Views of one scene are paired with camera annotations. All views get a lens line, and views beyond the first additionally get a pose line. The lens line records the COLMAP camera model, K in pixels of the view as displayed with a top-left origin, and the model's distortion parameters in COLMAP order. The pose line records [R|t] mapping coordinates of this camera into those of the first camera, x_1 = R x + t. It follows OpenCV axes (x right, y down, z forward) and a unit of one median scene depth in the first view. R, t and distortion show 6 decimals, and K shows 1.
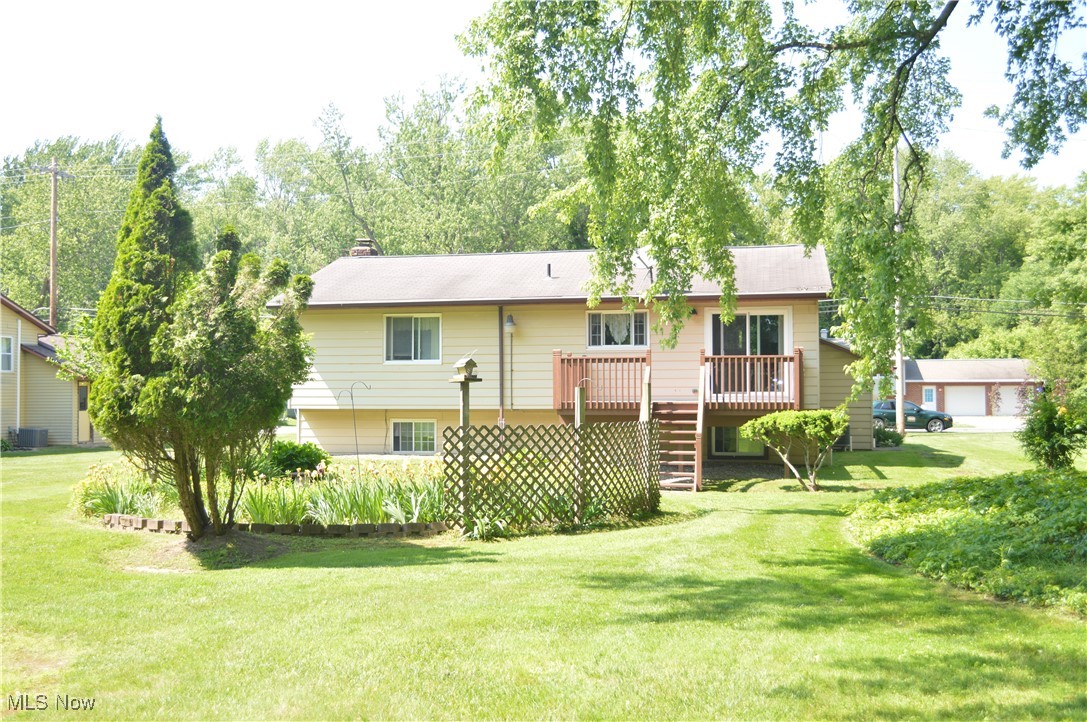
lens RADIAL K [[1122.3, 0, 543.3], [0, 1122.3, 359.6], [0, 0, 1]] dist [-0.050664, 0.000000]
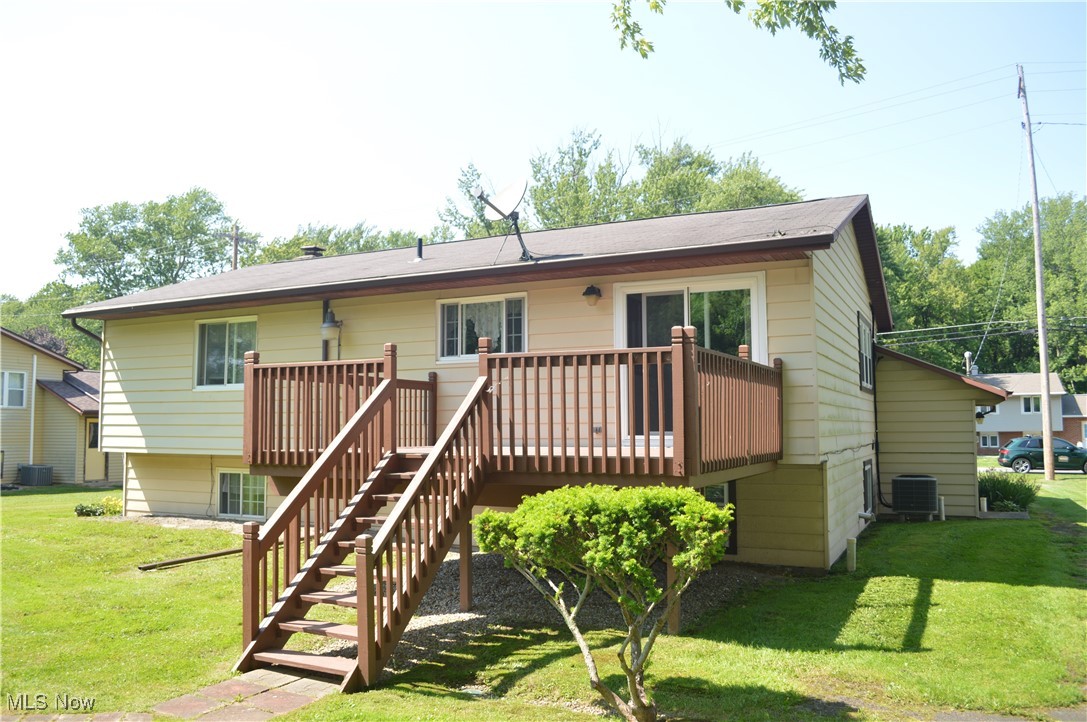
lens RADIAL K [[852.3, 0, 543.0], [0, 852.3, 366.4], [0, 0, 1]] dist [-0.073475, -0.004868]
pose [[0.966625, -0.018668, -0.255513, 0.171334], [0.007370, 0.998955, -0.045102, 0.011645], [0.256088, 0.041714, 0.965753, 0.448239]]
